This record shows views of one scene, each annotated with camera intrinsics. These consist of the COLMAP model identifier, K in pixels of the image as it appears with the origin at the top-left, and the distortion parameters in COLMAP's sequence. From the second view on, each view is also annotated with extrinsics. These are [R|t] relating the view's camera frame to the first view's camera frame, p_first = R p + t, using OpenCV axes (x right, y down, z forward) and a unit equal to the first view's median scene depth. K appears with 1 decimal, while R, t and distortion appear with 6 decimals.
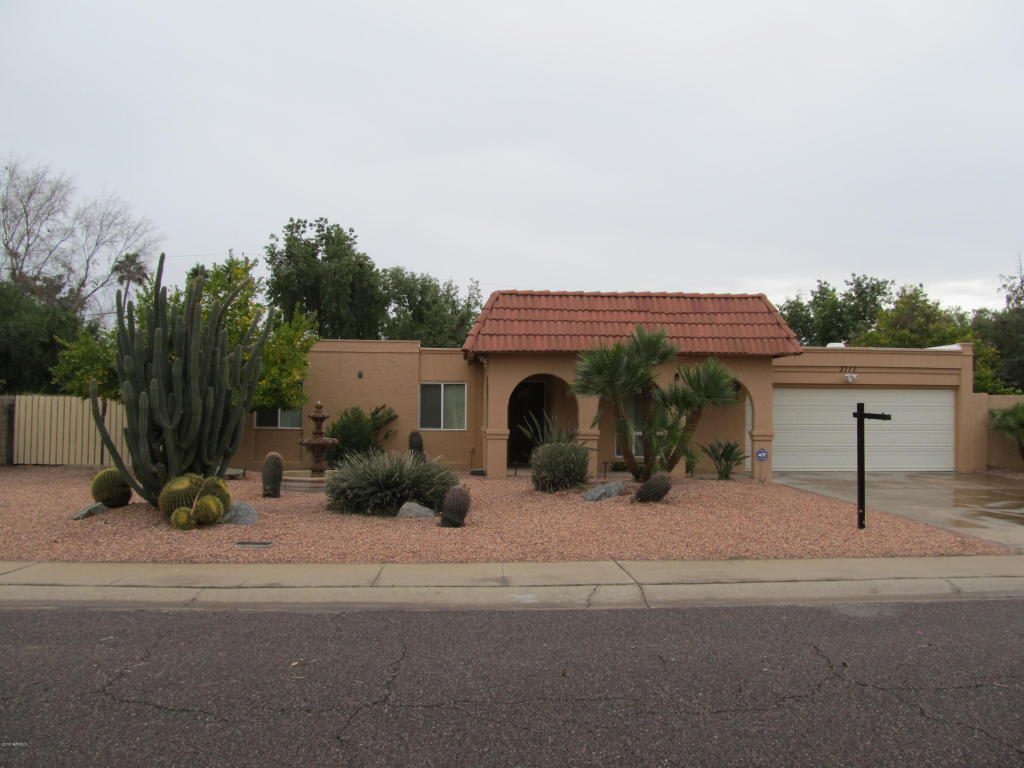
lens RADIAL K [[836.1, 0, 517.9], [0, 836.1, 382.1], [0, 0, 1]] dist [-0.072758, 0.036330]
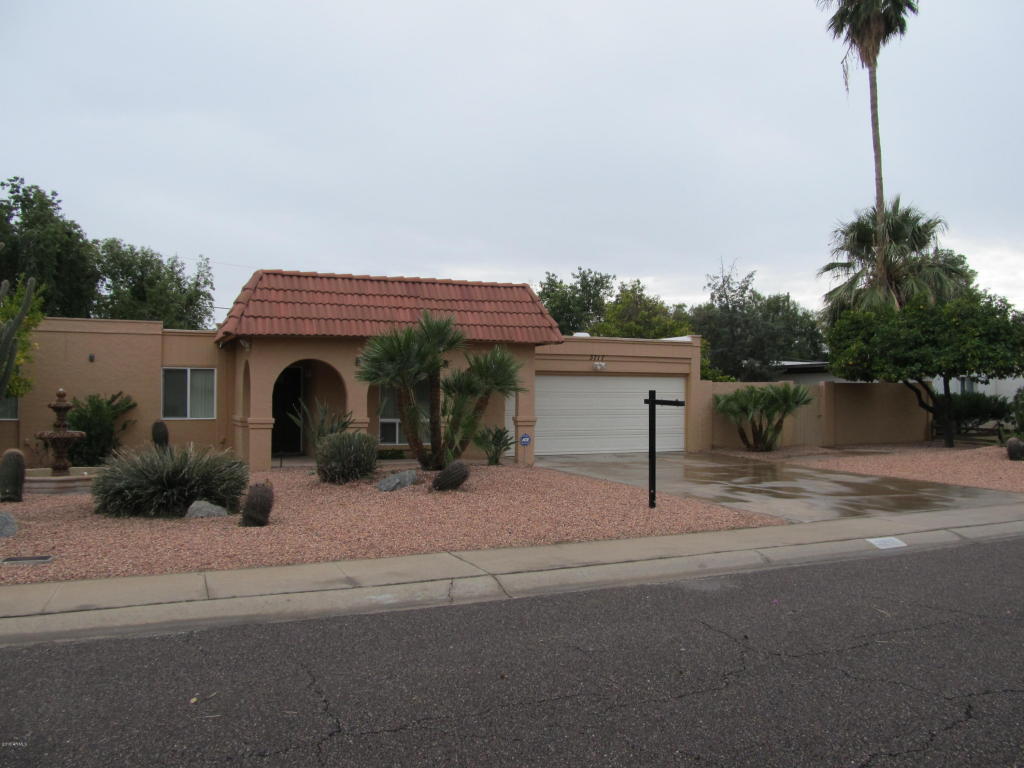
lens RADIAL K [[836.1, 0, 517.9], [0, 836.1, 382.1], [0, 0, 1]] dist [-0.072758, 0.036330]
pose [[0.939525, 0.001371, 0.342479, -0.074213], [-0.007399, 0.999840, 0.016296, -0.001083], [-0.342402, -0.017844, 0.939384, 0.028716]]
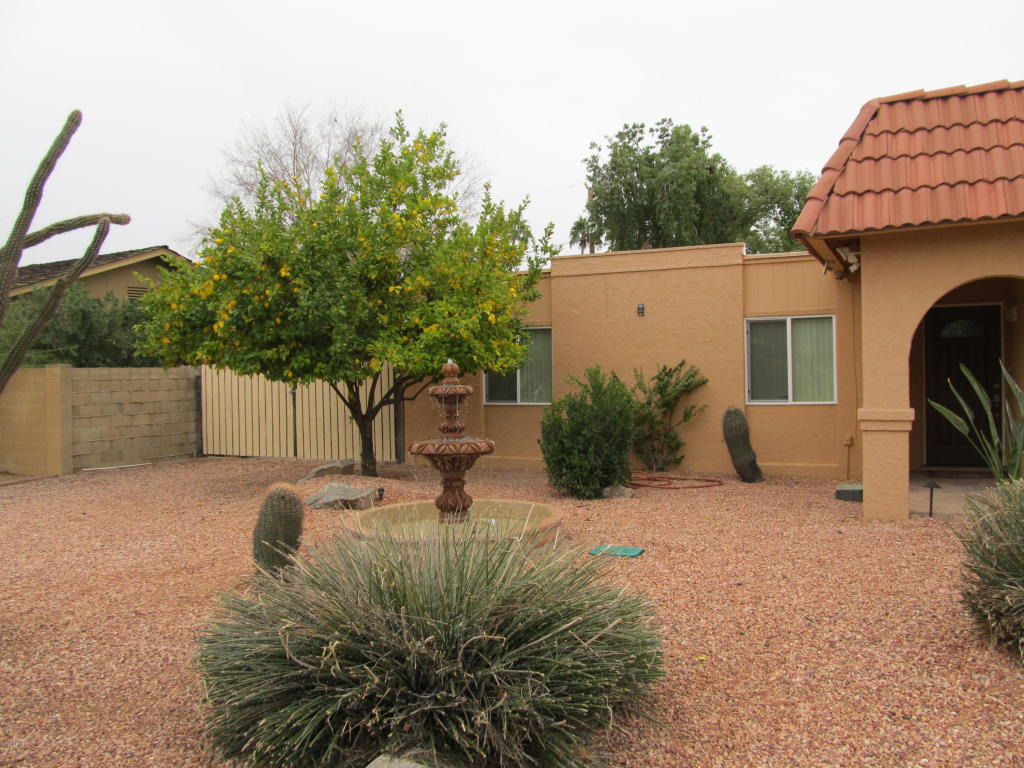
lens RADIAL K [[836.1, 0, 517.9], [0, 836.1, 382.1], [0, 0, 1]] dist [-0.072758, 0.036330]
pose [[0.877141, -0.019663, -0.479831, 0.015389], [0.044813, 0.998153, 0.041014, 0.015875], [0.478138, -0.057478, 0.876402, 0.532639]]
